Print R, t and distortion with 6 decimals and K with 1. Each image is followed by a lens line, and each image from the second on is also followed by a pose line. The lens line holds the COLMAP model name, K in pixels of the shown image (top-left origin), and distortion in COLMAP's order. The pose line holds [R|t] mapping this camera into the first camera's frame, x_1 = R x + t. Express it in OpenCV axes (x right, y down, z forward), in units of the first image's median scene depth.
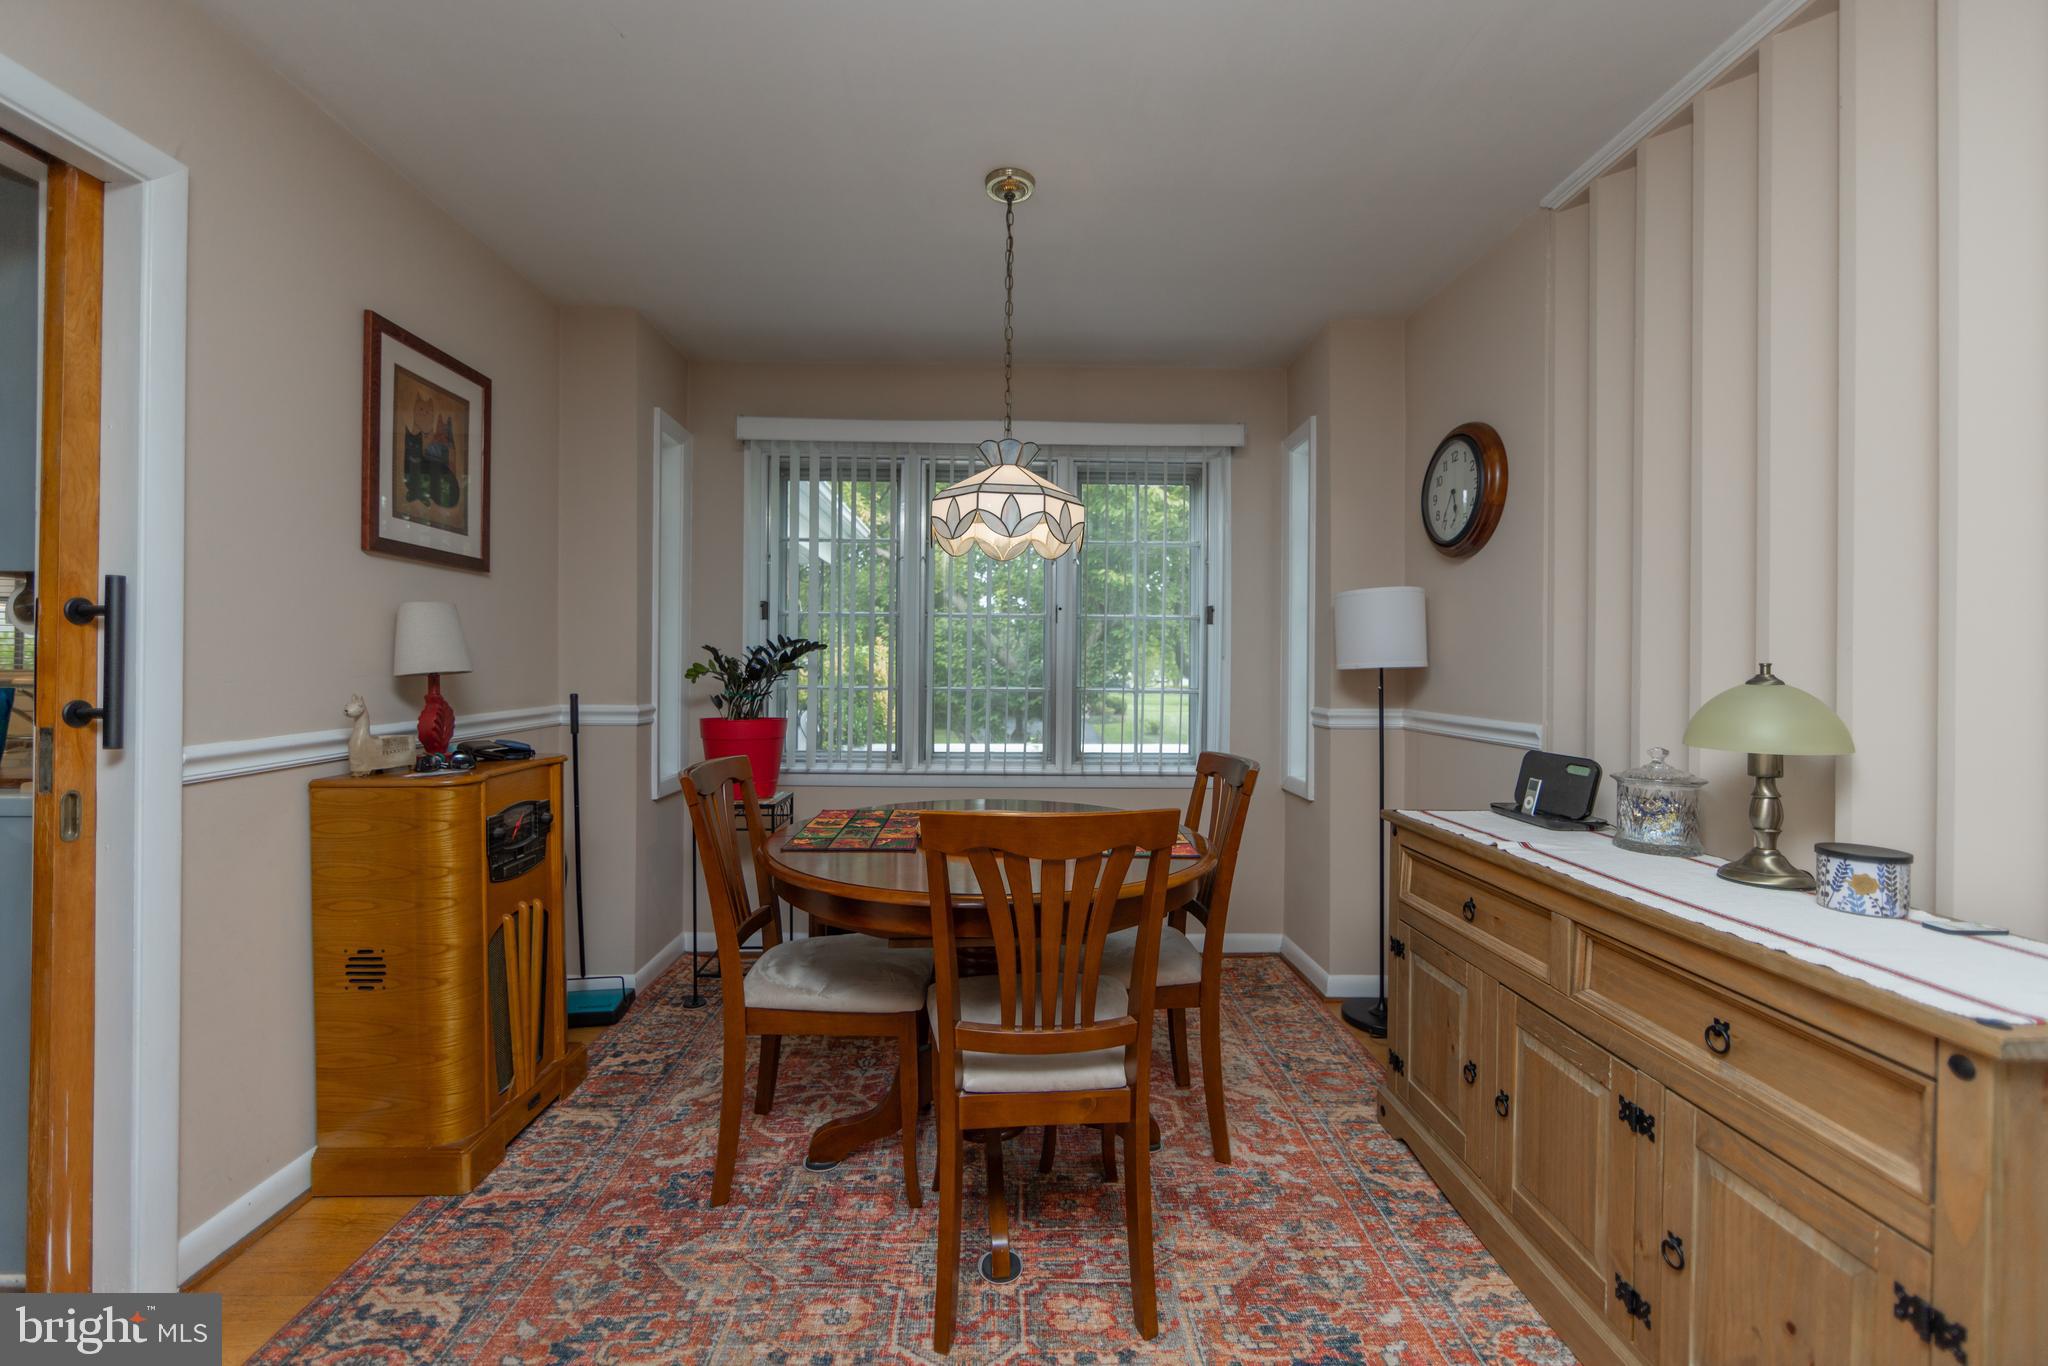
lens RADIAL K [[955.3, 0, 1030.5], [0, 955.3, 655.8], [0, 0, 1]] dist [-0.003458, -0.000382]
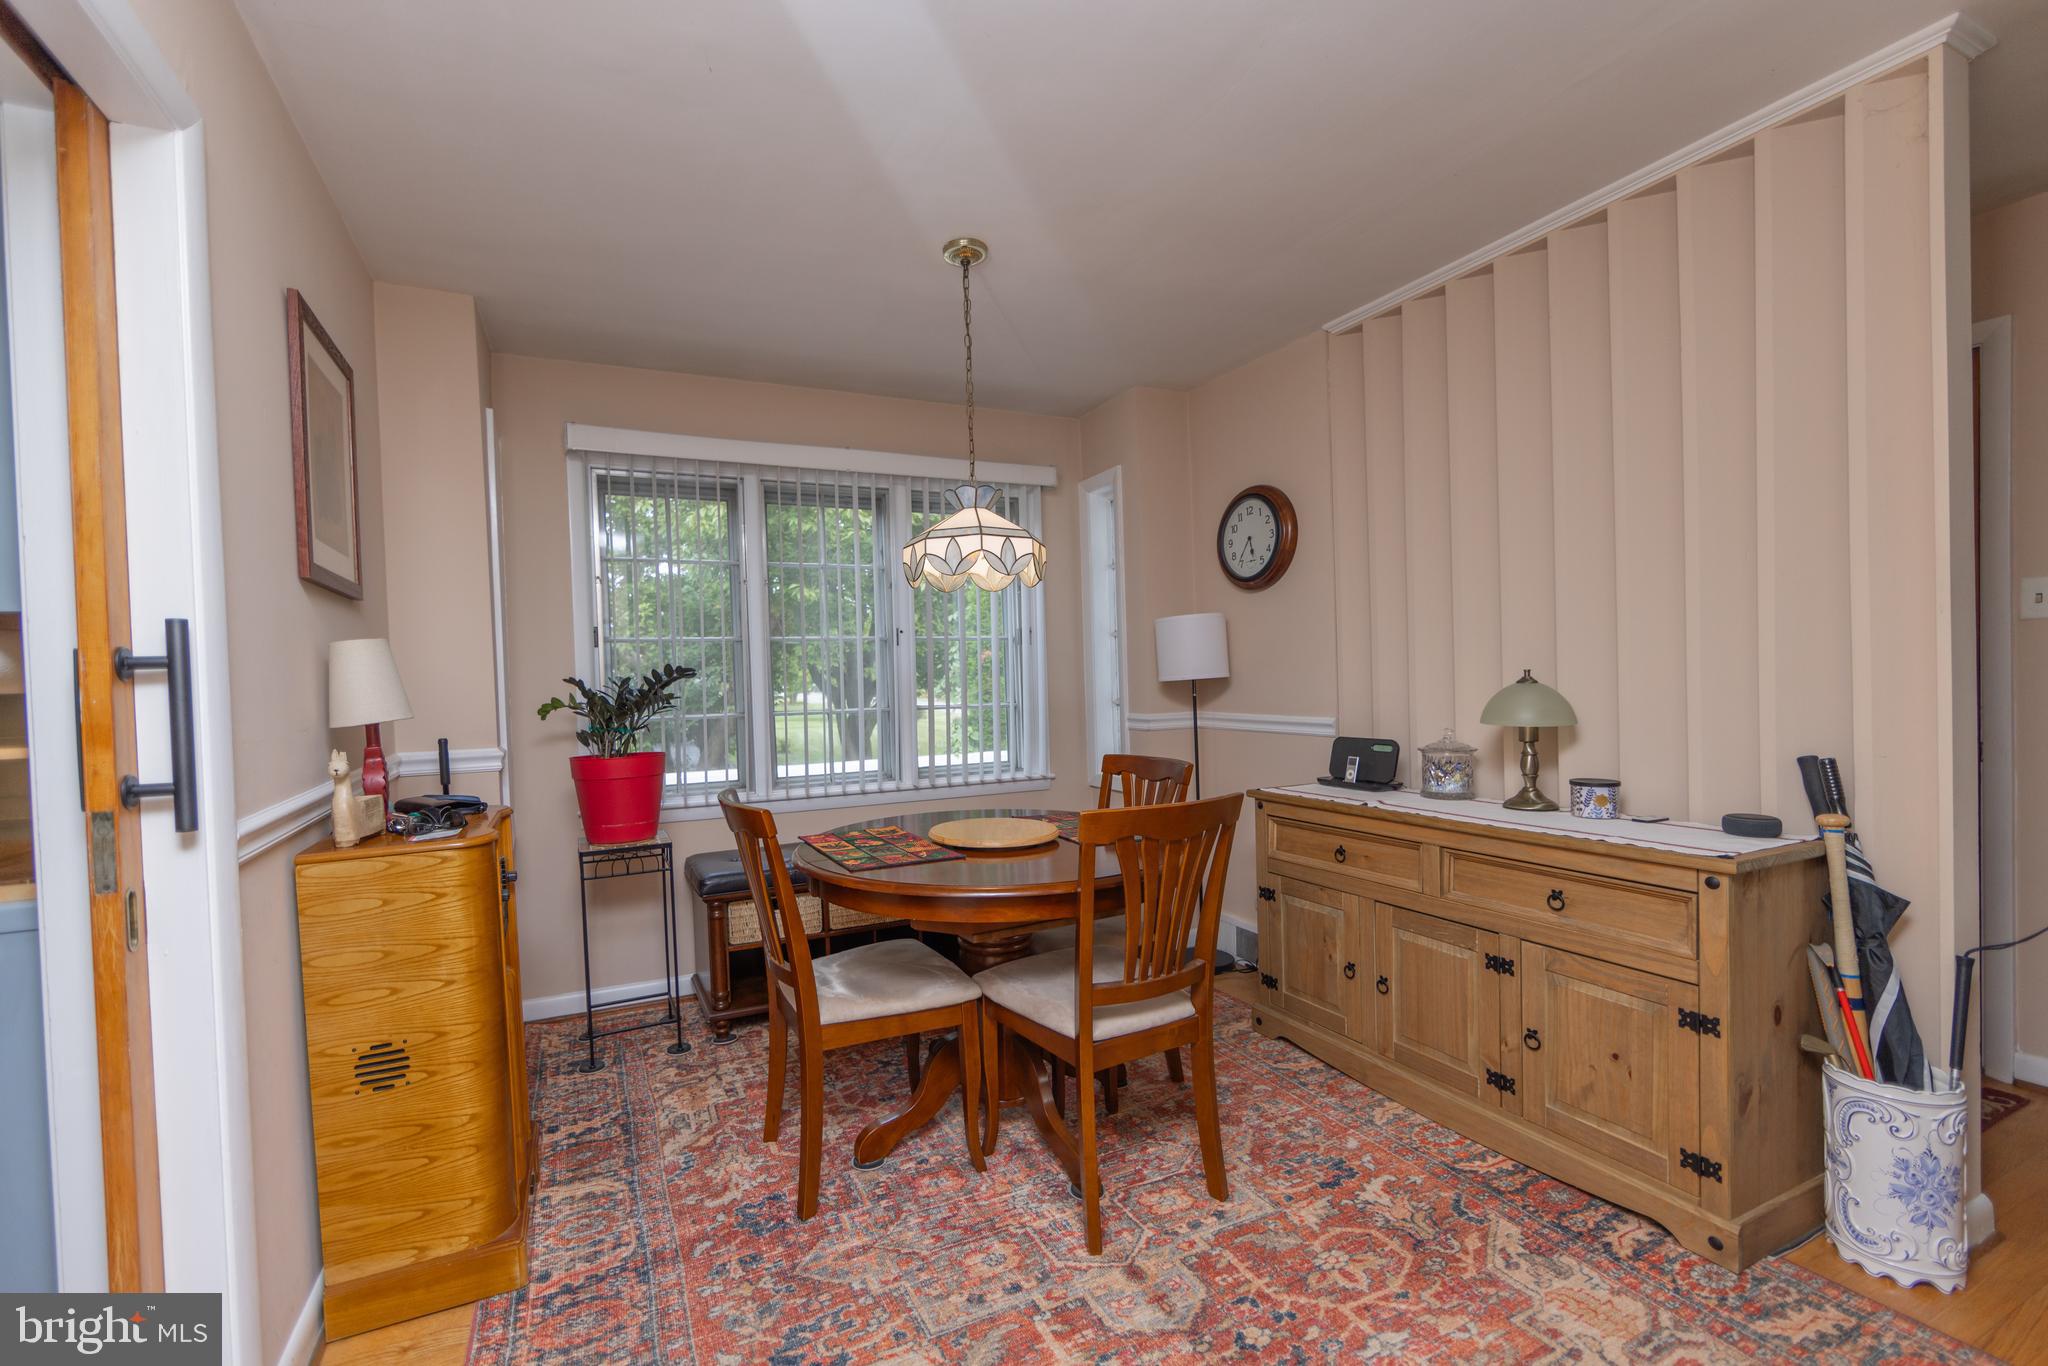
lens RADIAL K [[873.0, 0, 1224.7], [0, 873.0, 681.0], [0, 0, 1]] dist [-0.001879, -0.000330]
pose [[0.888009, -0.032788, 0.458656, -0.338085], [0.026921, 0.999451, 0.019325, -0.014581], [-0.459038, -0.004814, 0.888404, -0.048543]]
